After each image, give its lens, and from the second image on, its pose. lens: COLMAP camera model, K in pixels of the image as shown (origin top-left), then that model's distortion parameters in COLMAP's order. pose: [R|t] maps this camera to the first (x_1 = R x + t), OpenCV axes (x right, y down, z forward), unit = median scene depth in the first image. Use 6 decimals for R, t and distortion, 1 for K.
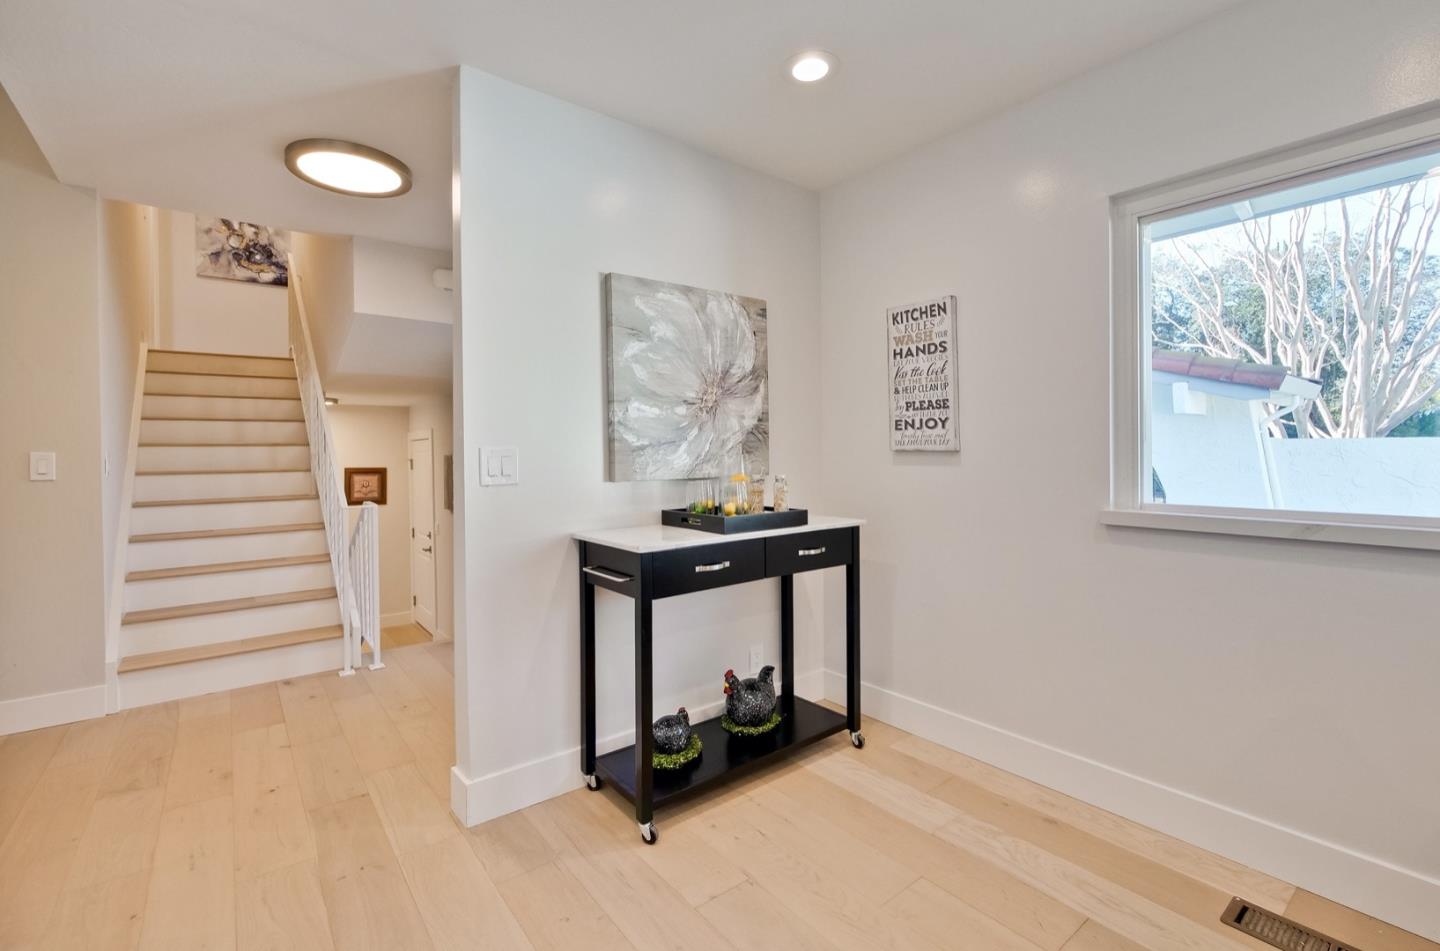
lens RADIAL K [[626.1, 0, 722.5], [0, 626.1, 444.2], [0, 0, 1]] dist [-0.001072, -0.000027]
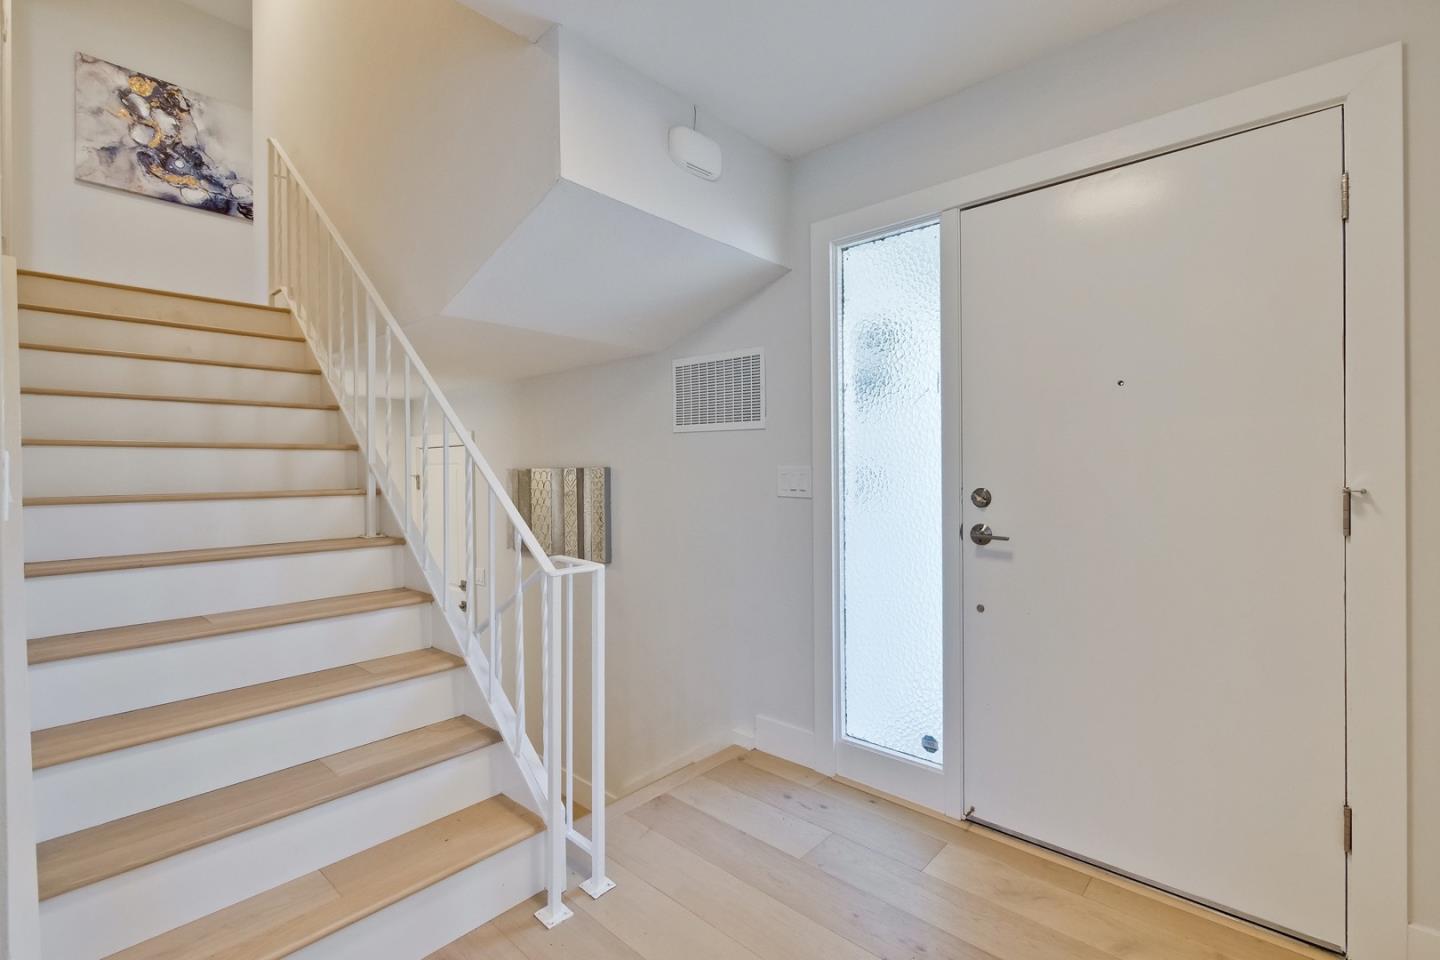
lens RADIAL K [[628.0, 0, 729.7], [0, 628.0, 462.4], [0, 0, 1]] dist [-0.002304, -0.000468]
pose [[0.984931, 0.010159, 0.172649, -0.291975], [-0.010031, 0.999948, -0.001614, 0.007791], [-0.172657, -0.000142, 0.984982, 0.261902]]
